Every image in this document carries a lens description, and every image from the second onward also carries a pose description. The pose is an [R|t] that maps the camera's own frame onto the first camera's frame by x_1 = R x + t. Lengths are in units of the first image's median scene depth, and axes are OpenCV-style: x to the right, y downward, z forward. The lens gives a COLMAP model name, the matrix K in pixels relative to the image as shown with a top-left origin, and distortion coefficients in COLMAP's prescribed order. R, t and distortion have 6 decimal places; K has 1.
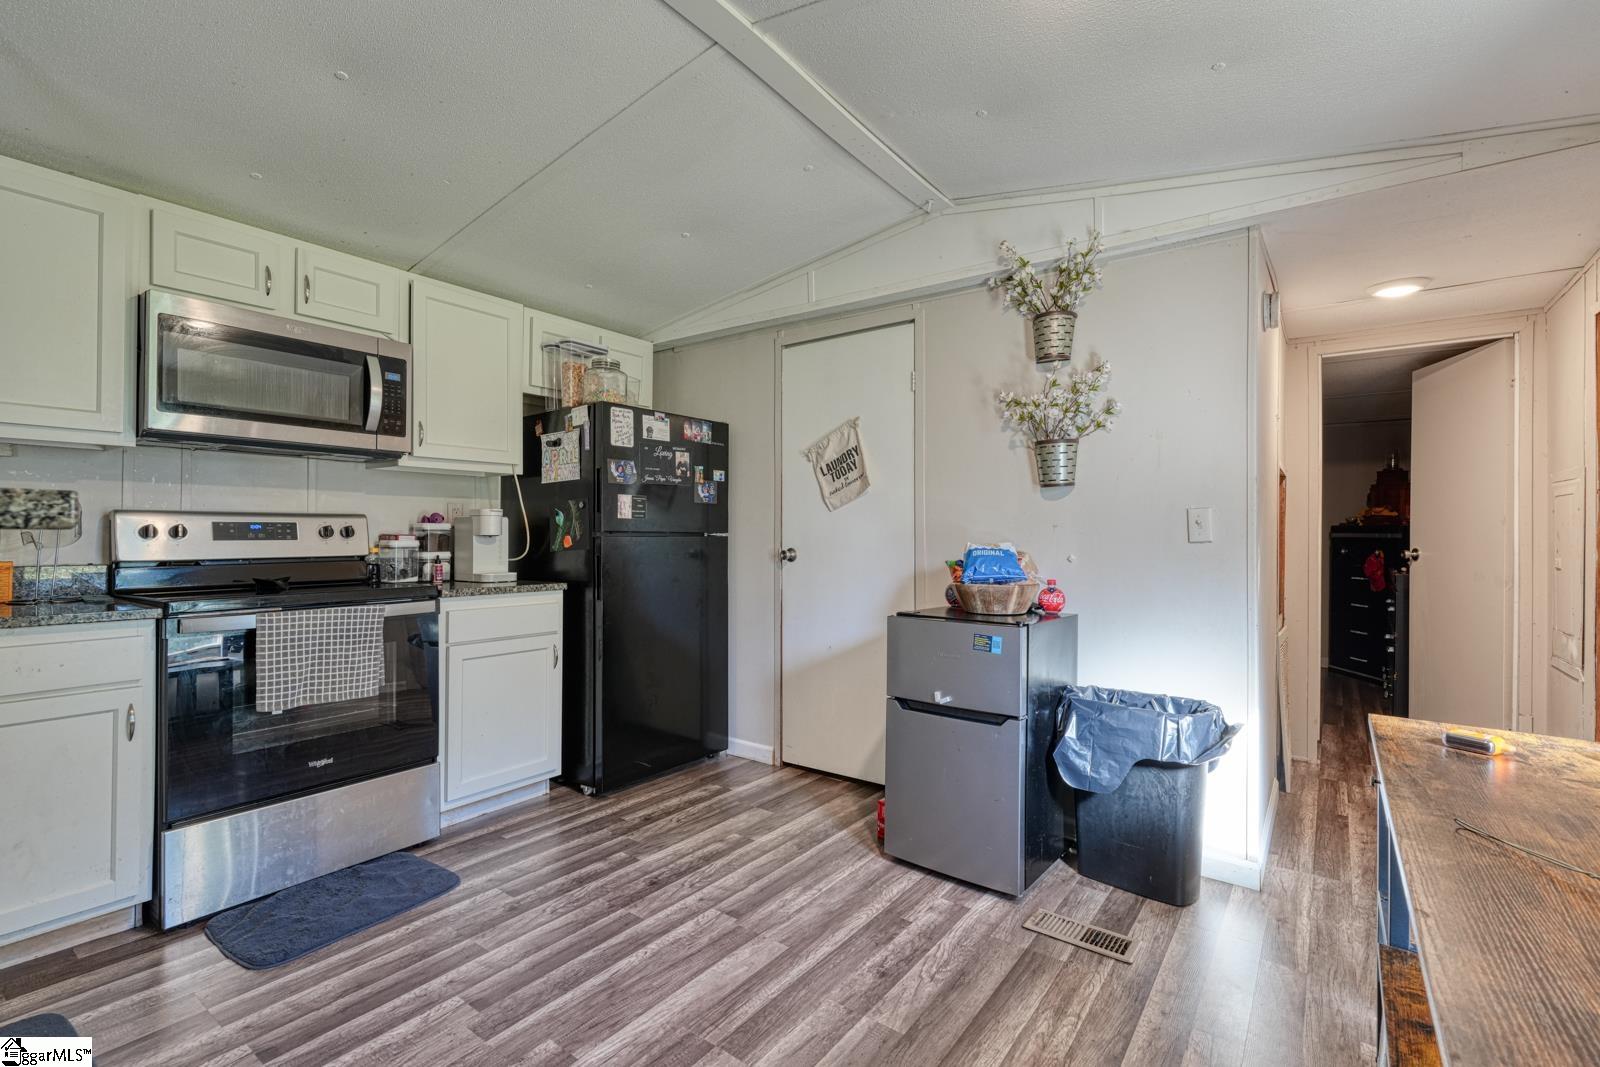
lens RADIAL K [[715.6, 0, 806.7], [0, 715.6, 534.3], [0, 0, 1]] dist [0.000803, 0.000885]
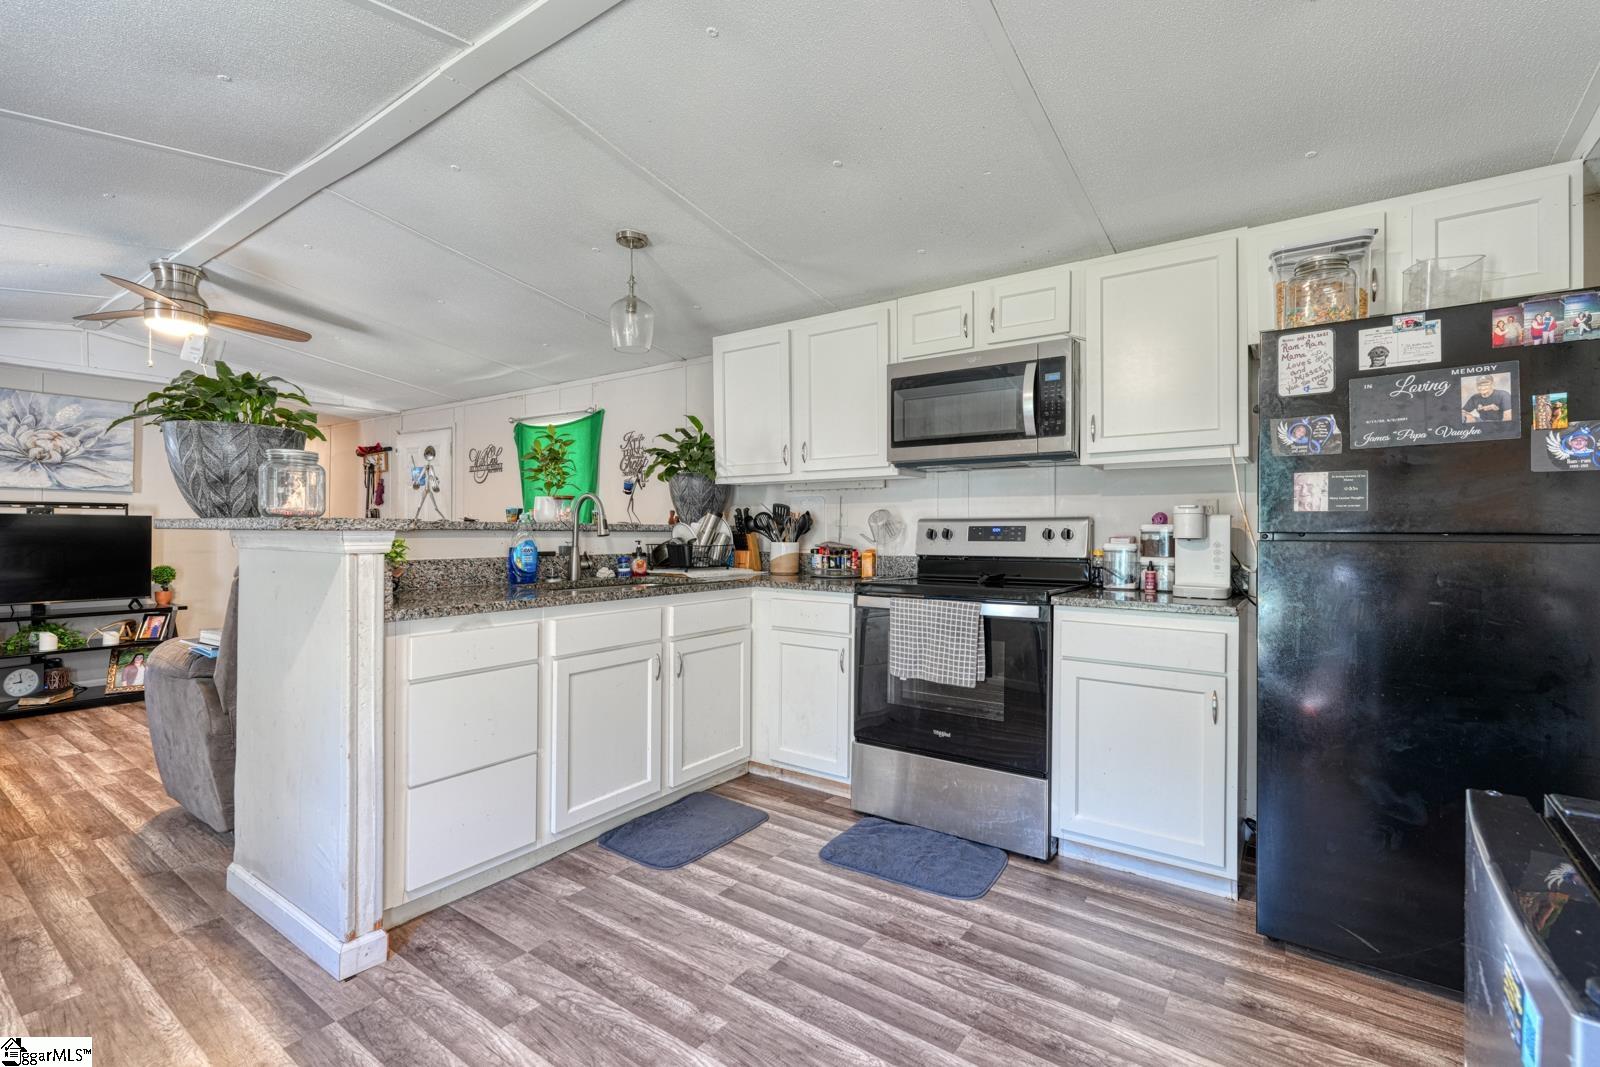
lens RADIAL K [[715.6, 0, 803.8], [0, 715.6, 530.4], [0, 0, 1]] dist [0.000803, 0.000885]
pose [[0.014005, -0.007282, -0.999875, 0.402894], [-0.004490, 0.999963, -0.007346, 0.000477], [0.999892, 0.004593, 0.013972, 0.644565]]
